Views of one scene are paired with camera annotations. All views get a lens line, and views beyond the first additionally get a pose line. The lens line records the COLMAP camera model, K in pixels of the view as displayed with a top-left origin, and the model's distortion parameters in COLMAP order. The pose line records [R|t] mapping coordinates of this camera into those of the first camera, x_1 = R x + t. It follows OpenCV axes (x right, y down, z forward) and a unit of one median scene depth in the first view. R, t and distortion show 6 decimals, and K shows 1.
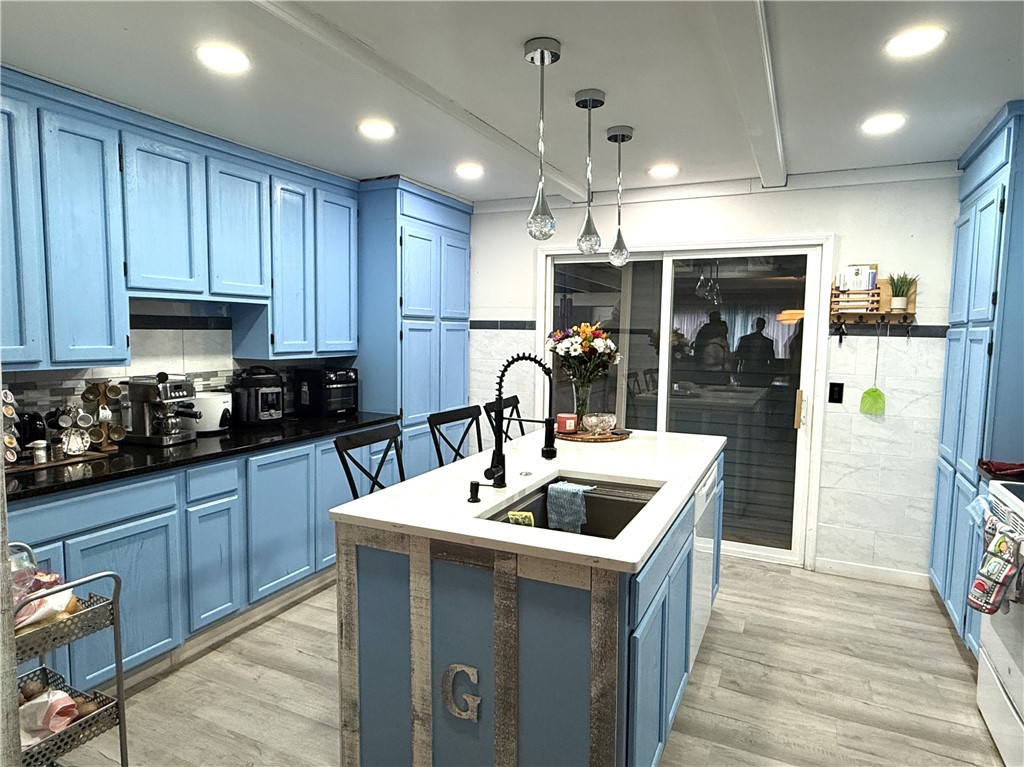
lens RADIAL K [[612.7, 0, 512.0], [0, 612.7, 383.5], [0, 0, 1]] dist [-0.000752, 0.004093]
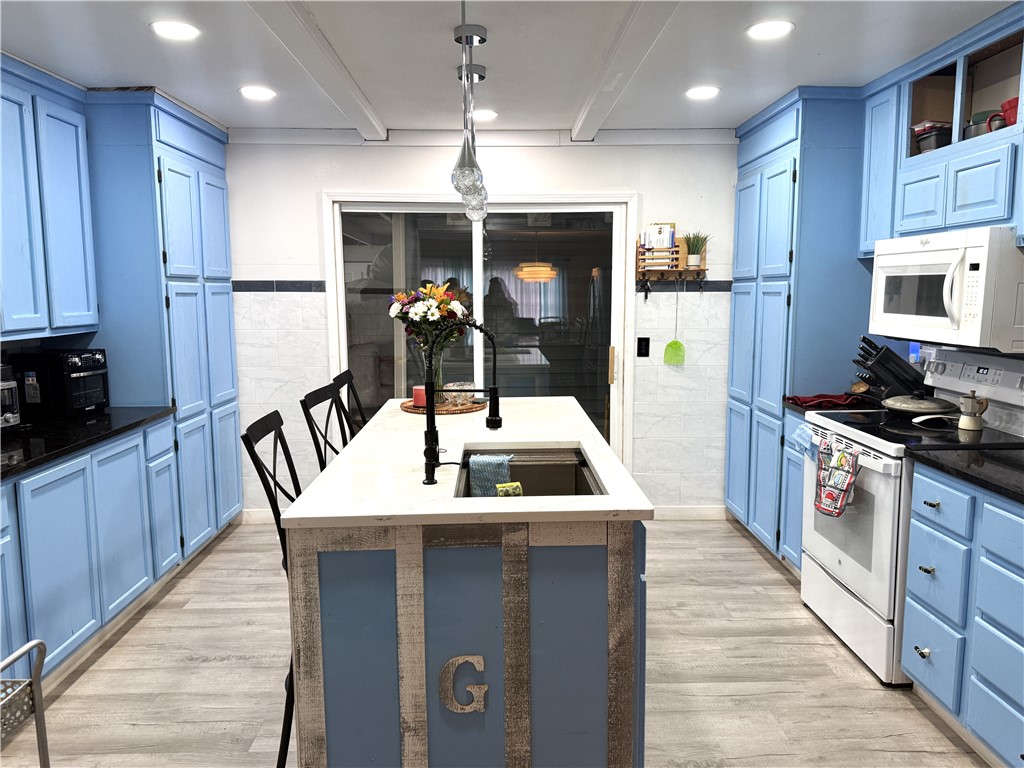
lens RADIAL K [[724.7, 0, 512.1], [0, 724.7, 379.5], [0, 0, 1]] dist [0.118246, -0.179878]
pose [[0.891468, -0.073566, 0.447072, -0.259216], [0.056994, 0.997100, 0.050427, -0.005469], [-0.449485, -0.019474, 0.893076, -0.010564]]
